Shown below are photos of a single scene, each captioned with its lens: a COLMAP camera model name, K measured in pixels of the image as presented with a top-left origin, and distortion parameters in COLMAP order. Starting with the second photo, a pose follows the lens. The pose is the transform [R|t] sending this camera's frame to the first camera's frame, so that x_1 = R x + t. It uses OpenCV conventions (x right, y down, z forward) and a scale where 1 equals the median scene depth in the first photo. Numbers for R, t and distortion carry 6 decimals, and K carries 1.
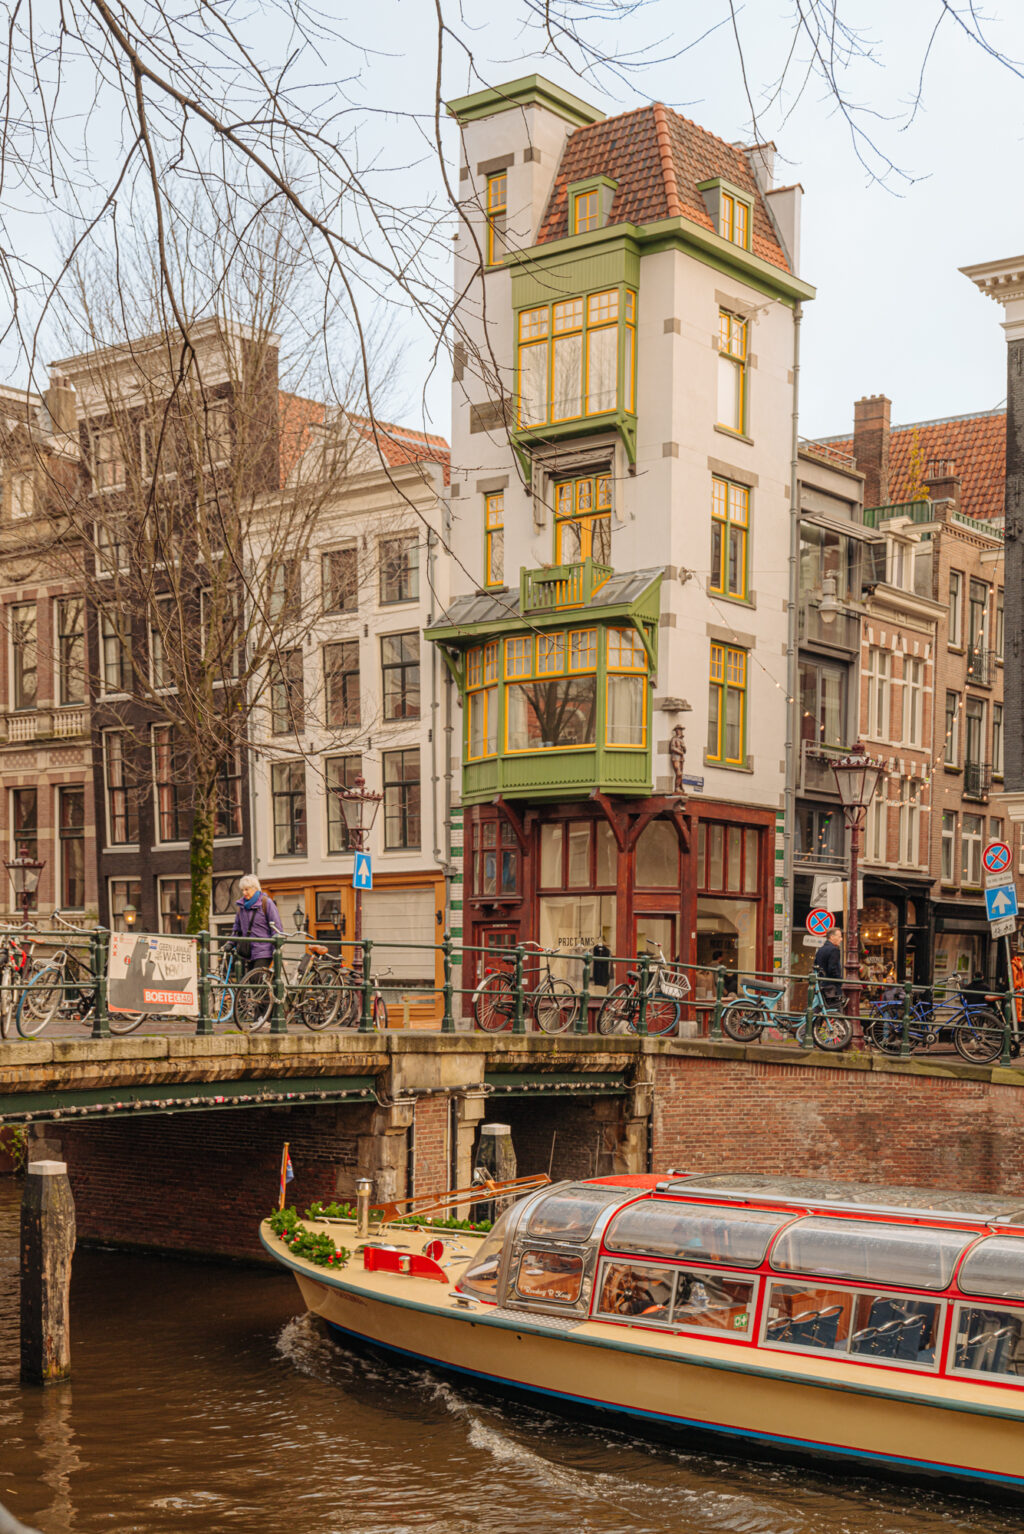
lens RADIAL K [[1979.0, 0, 512.0], [0, 1979.0, 767.0], [0, 0, 1]] dist [-0.004478, -0.002184]
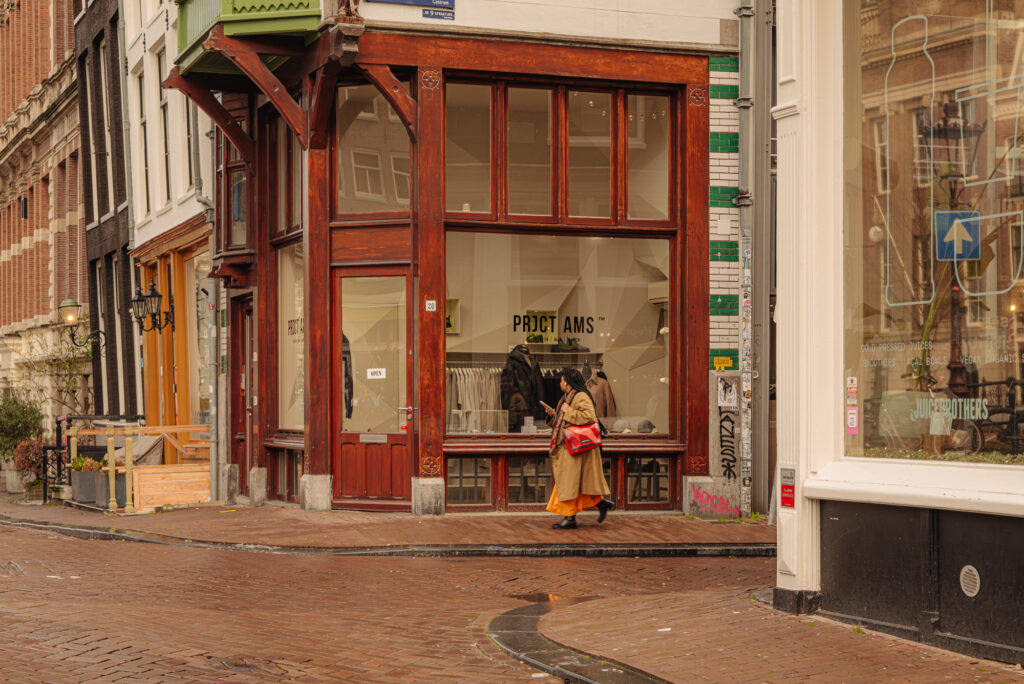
lens RADIAL K [[1945.2, 0, 512.0], [0, 1945.2, 342.0], [0, 0, 1]] dist [-0.048541, -0.092046]
pose [[0.859902, -0.013482, -0.510281, 0.363781], [0.056971, 0.995940, 0.069692, 0.061611], [0.507270, -0.088999, 0.857179, 0.593333]]
